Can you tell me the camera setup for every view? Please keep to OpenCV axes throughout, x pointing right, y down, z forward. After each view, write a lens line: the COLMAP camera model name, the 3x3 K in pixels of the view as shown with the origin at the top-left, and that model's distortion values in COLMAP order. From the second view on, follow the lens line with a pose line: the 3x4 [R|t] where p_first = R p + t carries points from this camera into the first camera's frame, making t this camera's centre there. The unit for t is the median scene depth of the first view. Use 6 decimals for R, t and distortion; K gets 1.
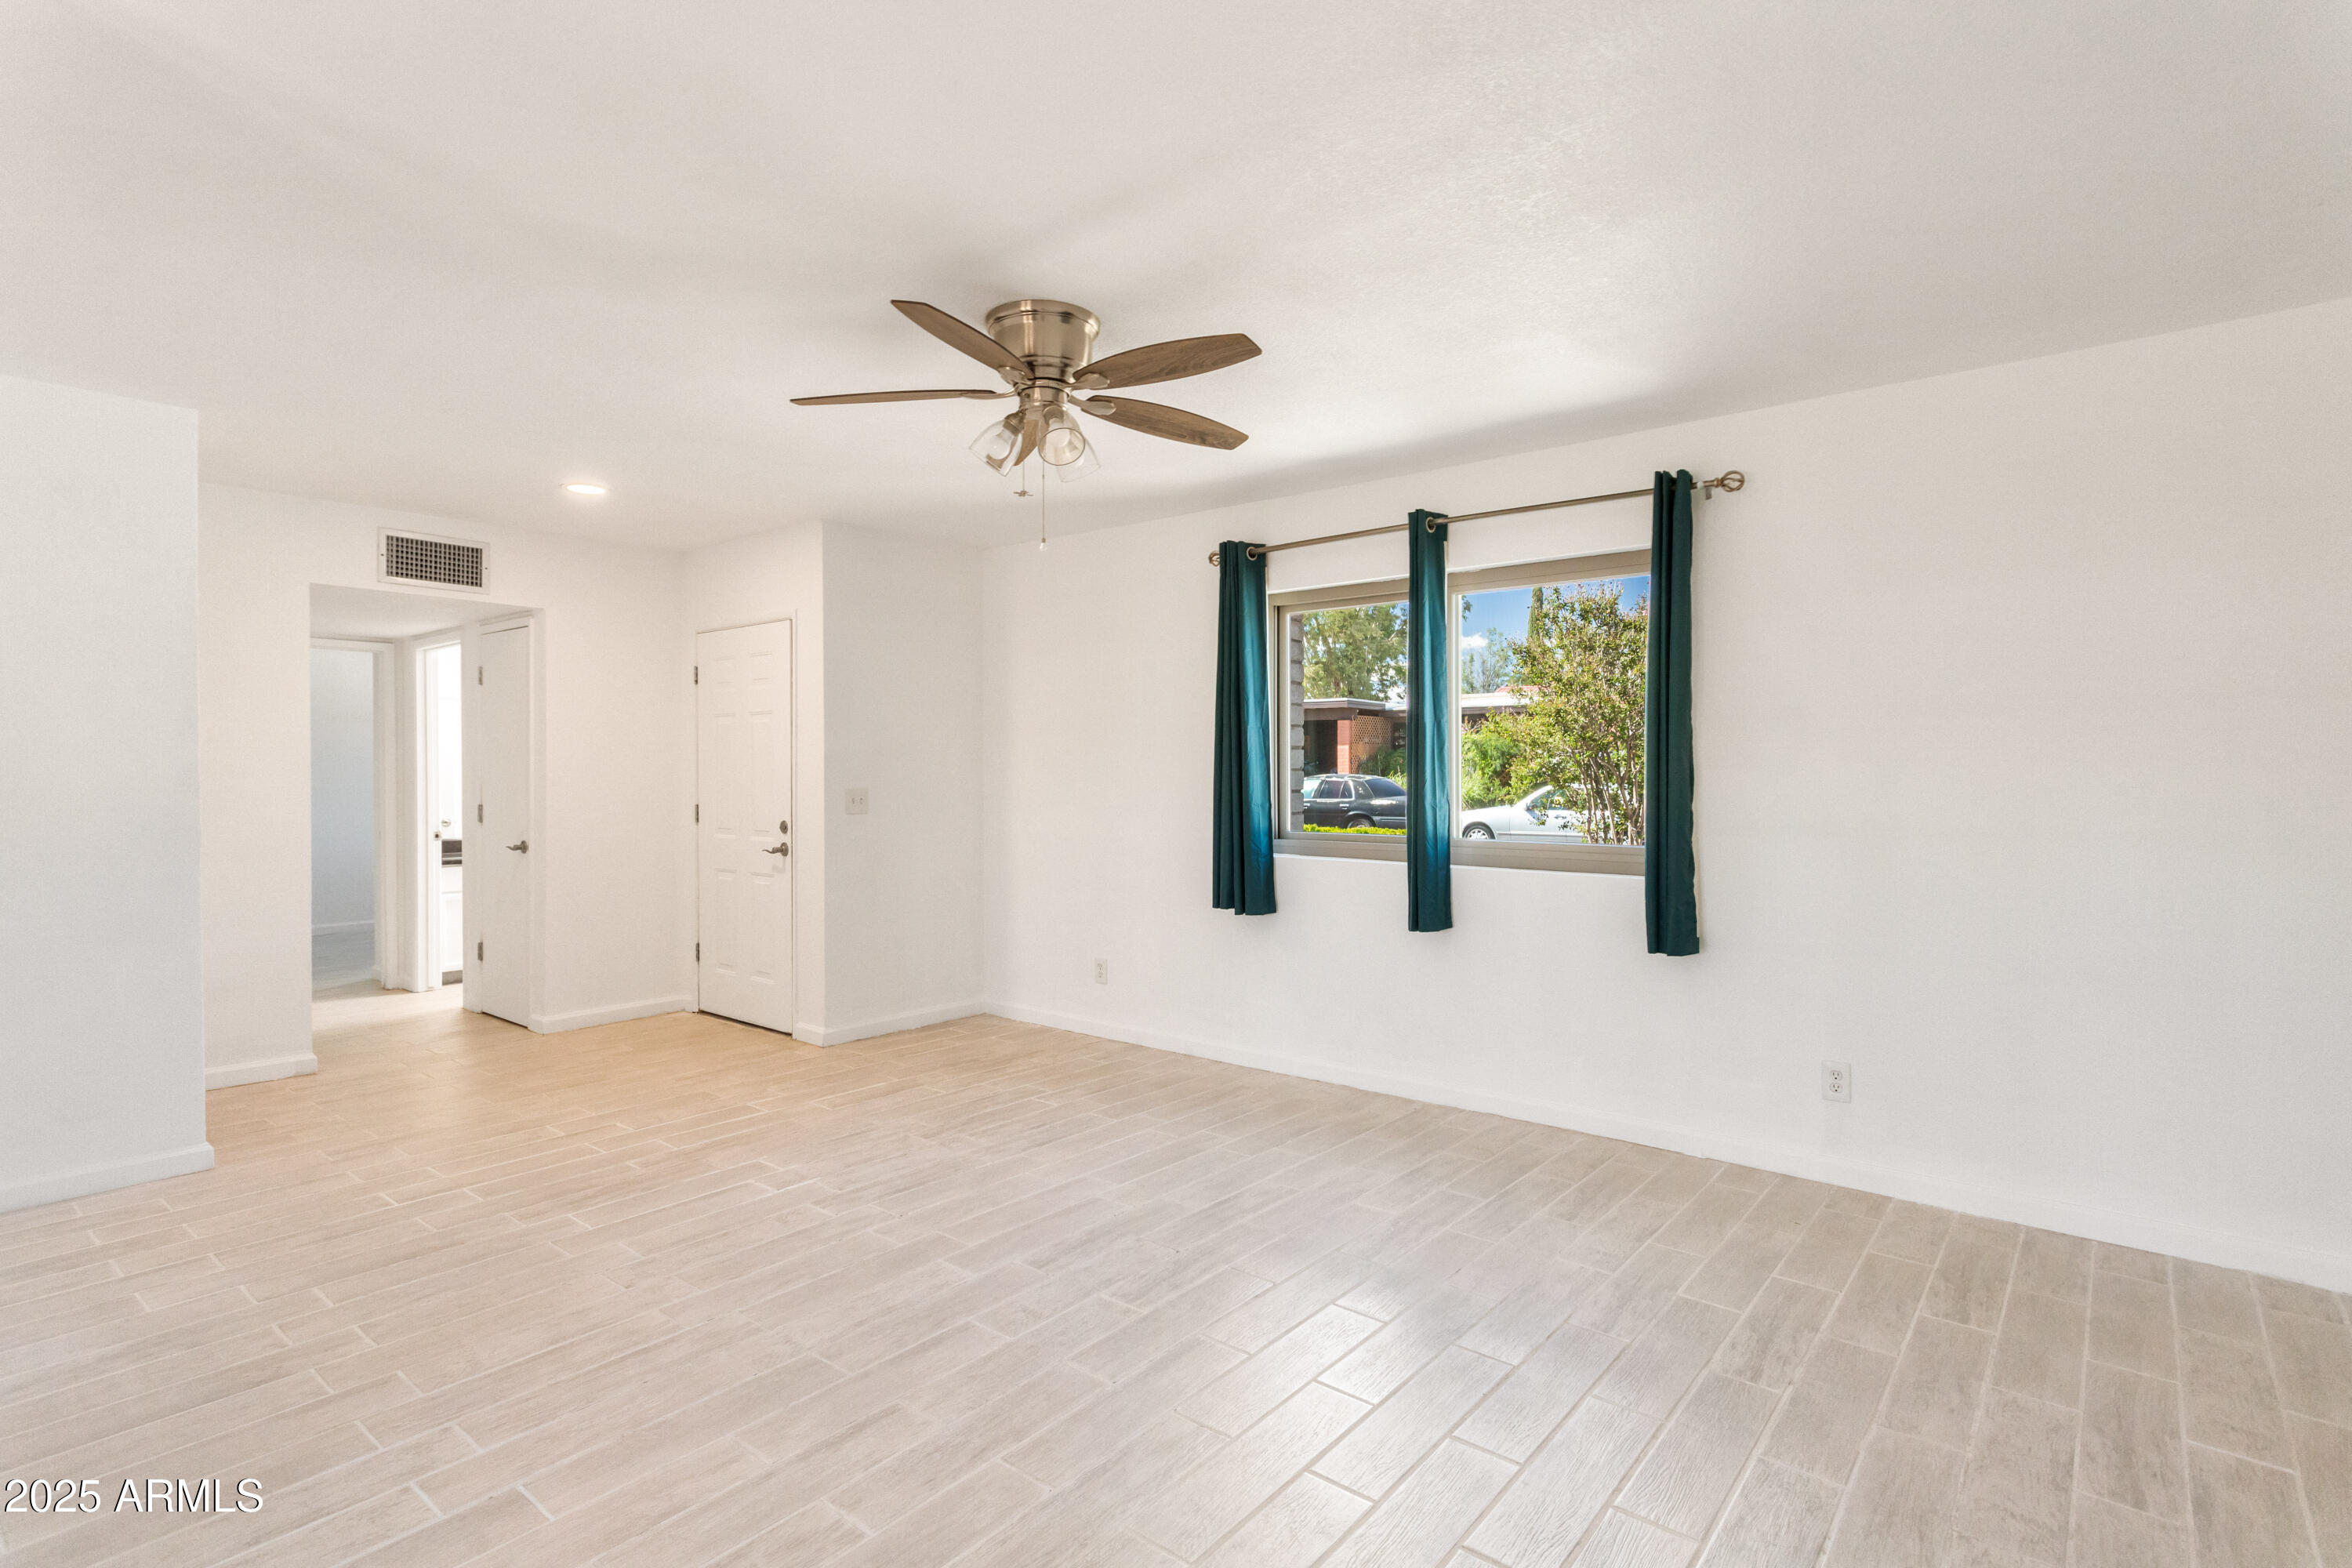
lens RADIAL K [[1137.9, 0, 1176.0], [0, 1137.9, 784.0], [0, 0, 1]] dist [0.019464, -0.000463]
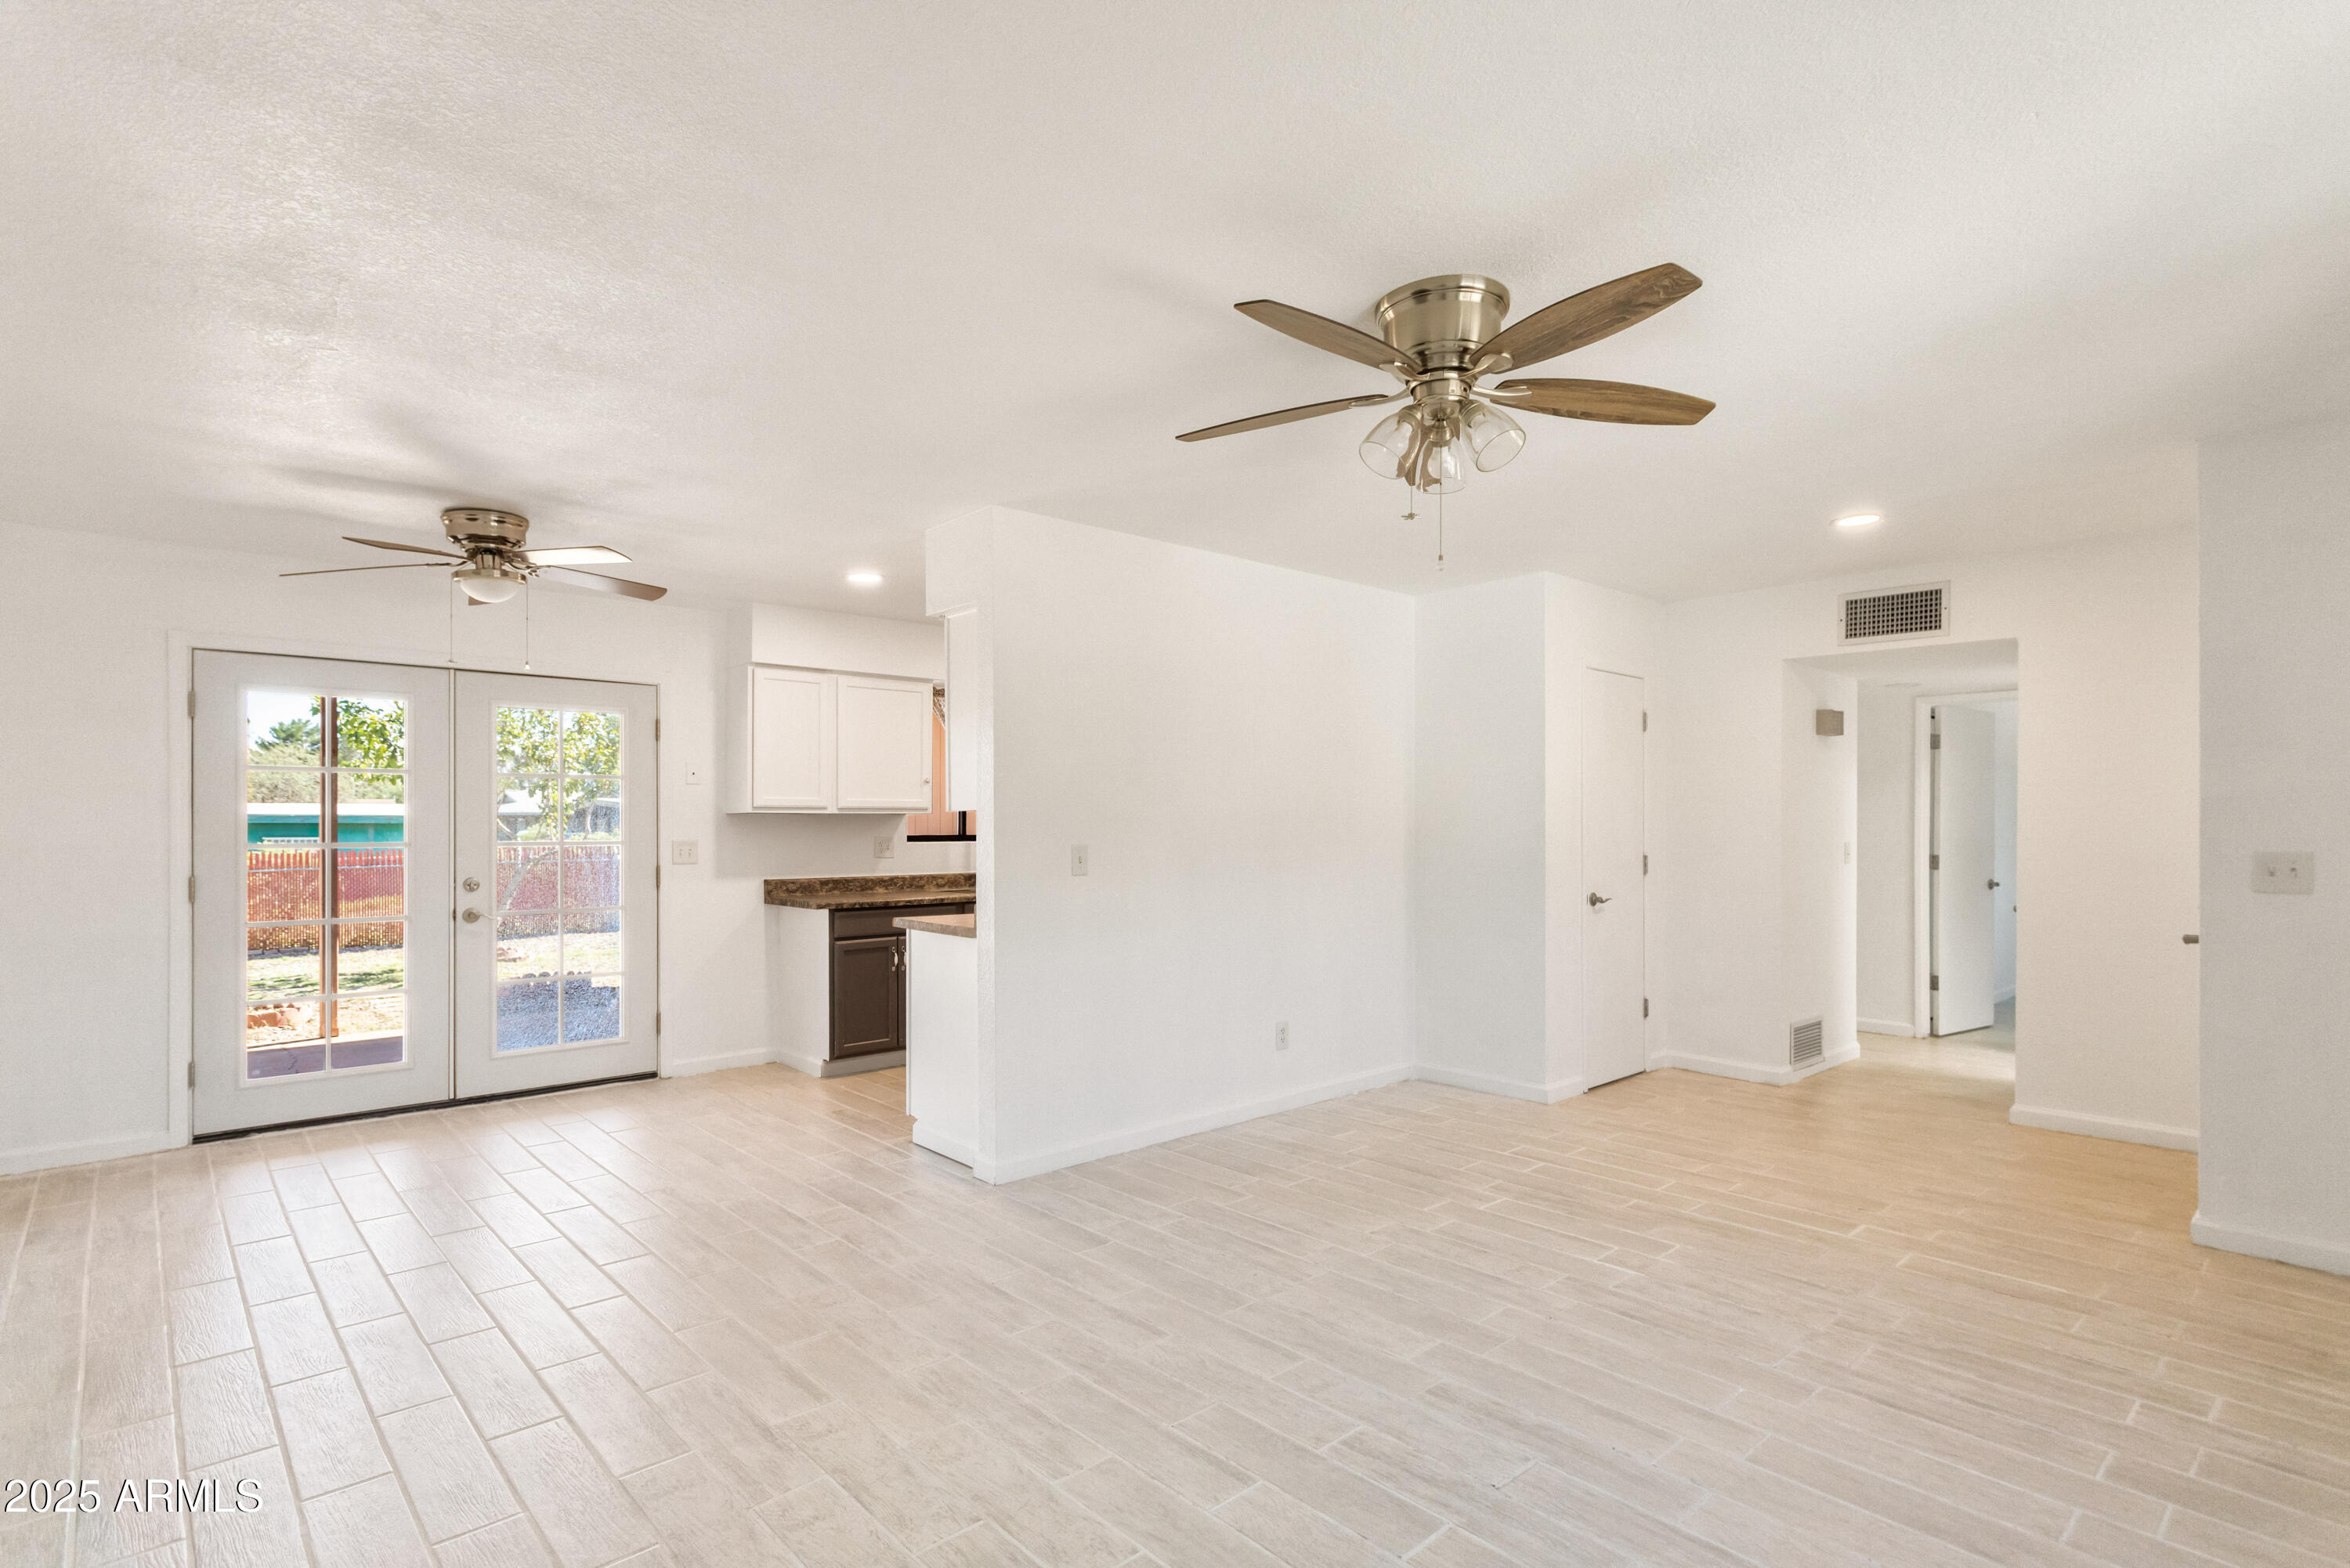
lens RADIAL K [[1144.7, 0, 1167.5], [0, 1144.7, 802.1], [0, 0, 1]] dist [-0.002527, 0.008747]
pose [[-0.137402, -0.018809, -0.990337, 0.668196], [-0.011304, 0.999784, -0.017420, -0.006881], [0.990451, 0.008801, -0.137585, 0.788029]]
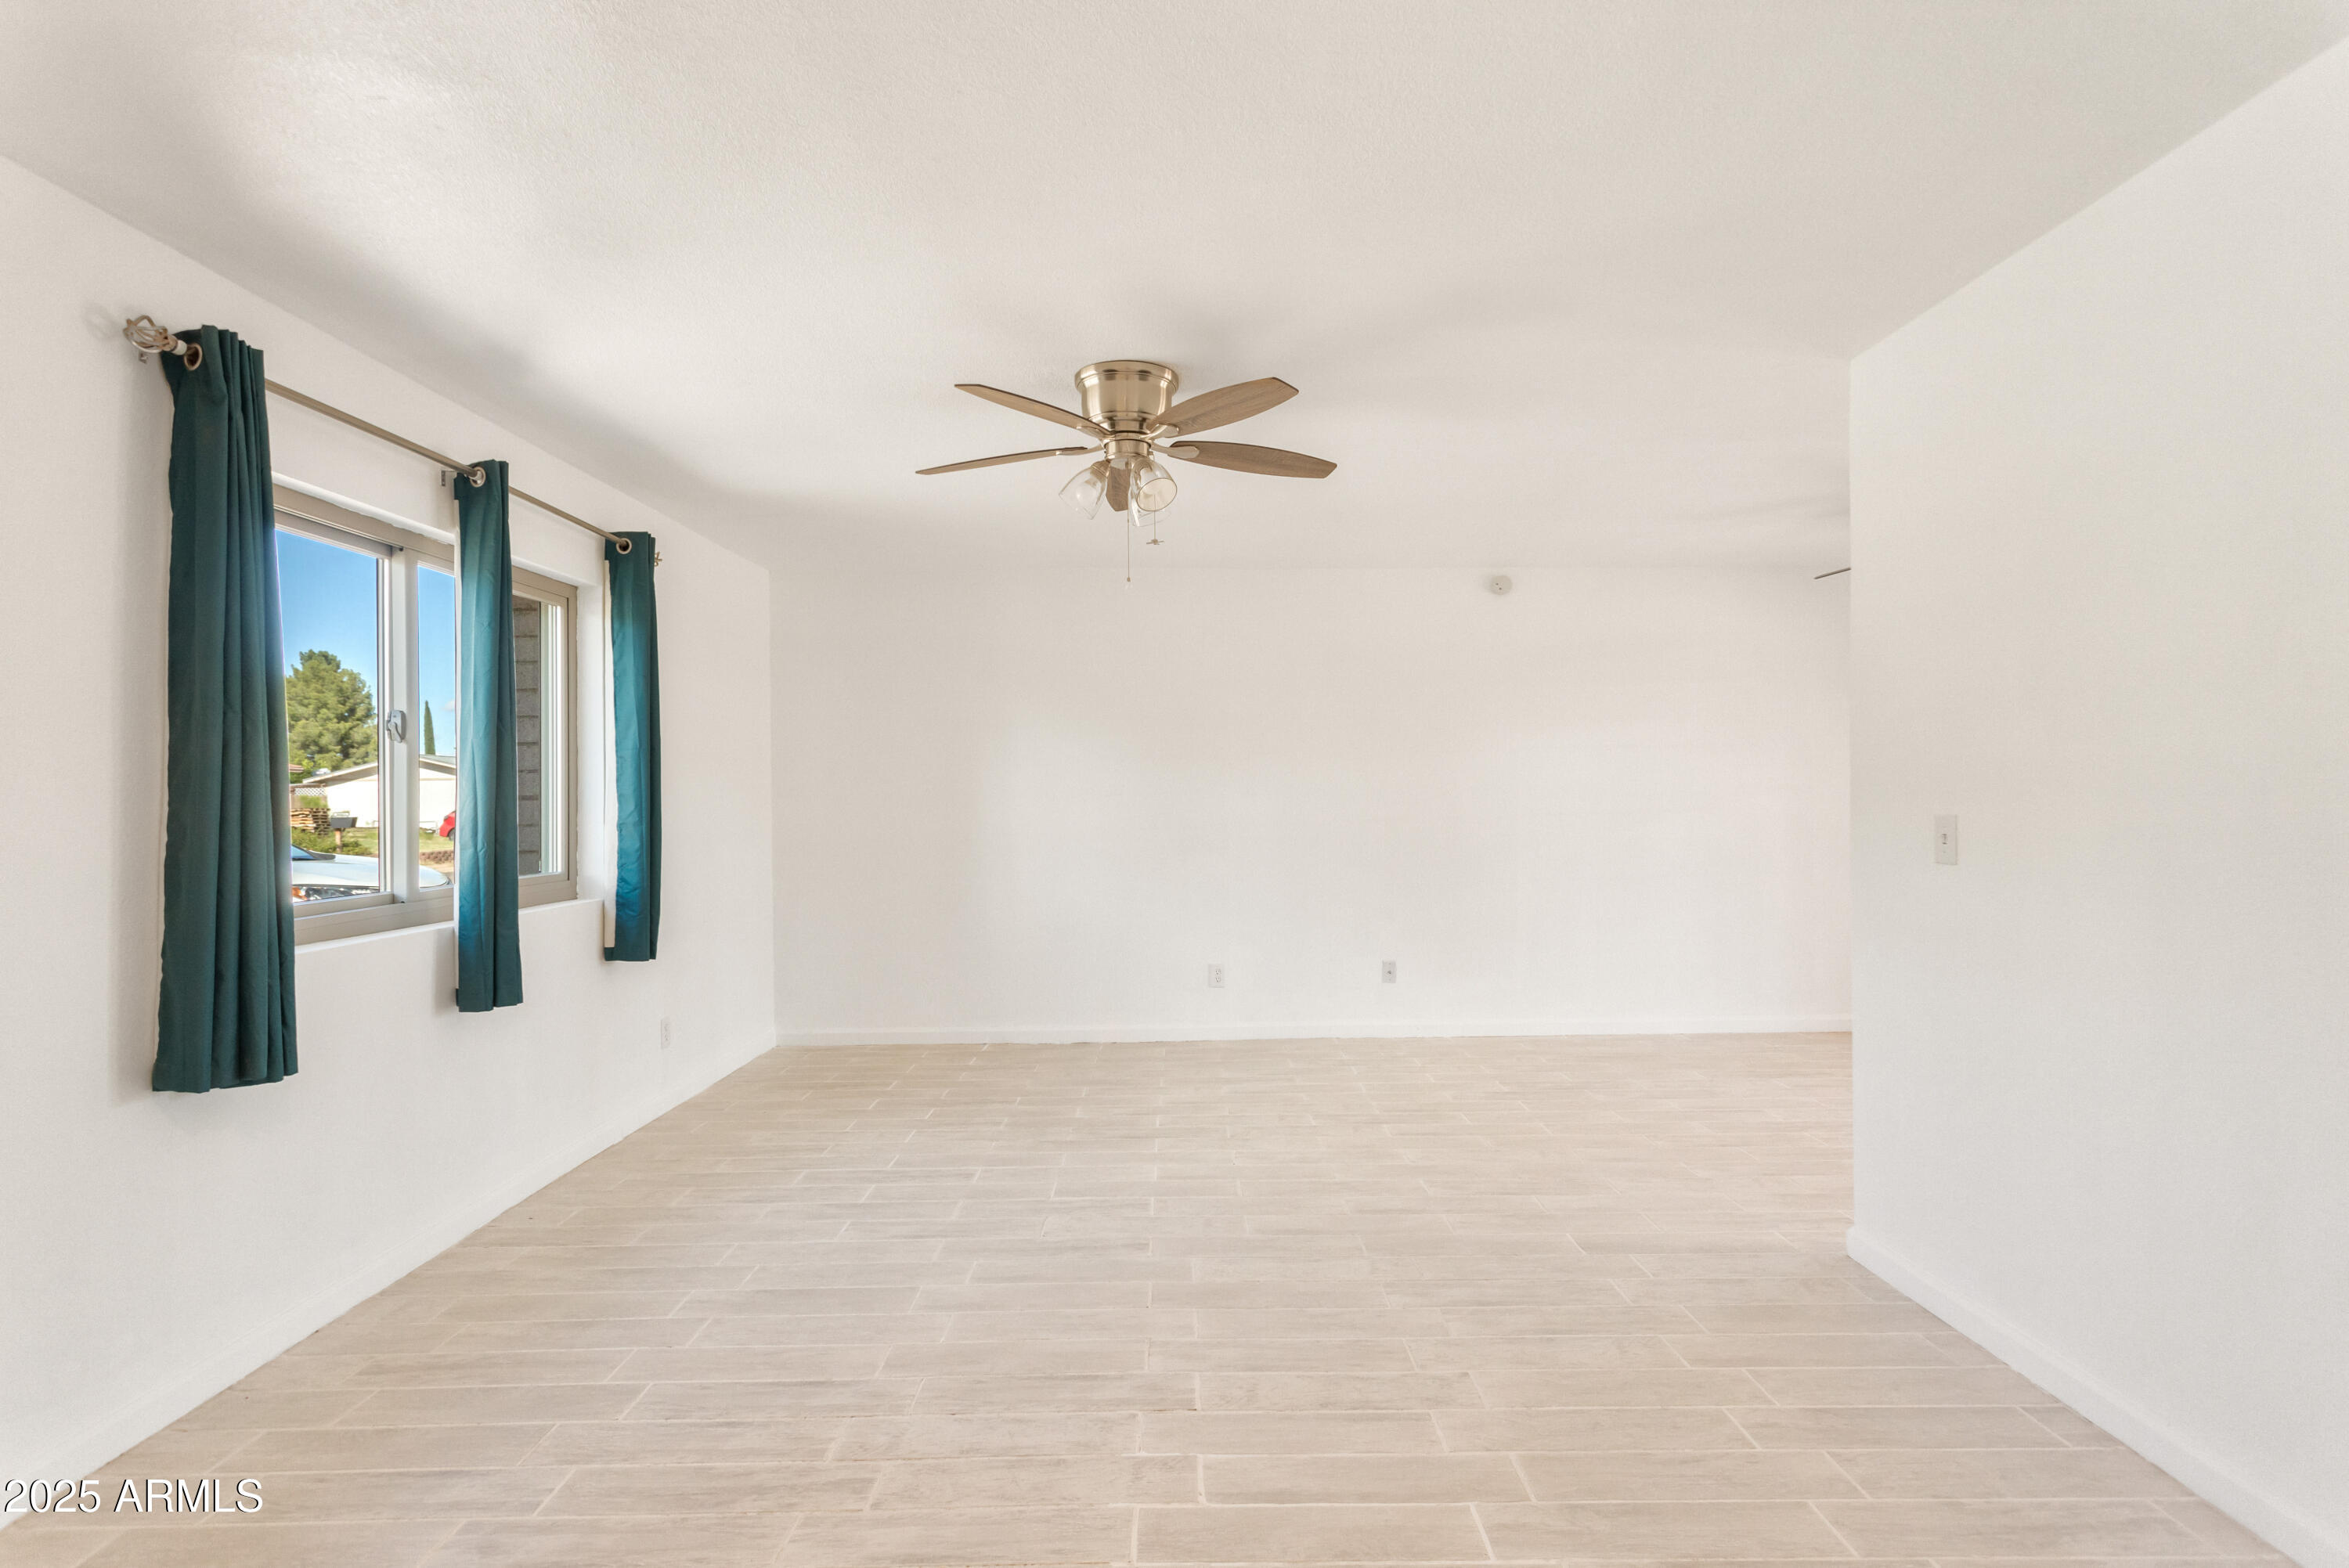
lens RADIAL K [[1144.1, 0, 1167.0], [0, 1144.1, 802.1], [0, 0, 1]] dist [-0.002527, 0.008747]
pose [[-0.630393, 0.003753, 0.776267, -0.841136], [0.022652, 0.999651, 0.013562, -0.010757], [-0.775945, 0.026133, -0.630258, 1.424694]]
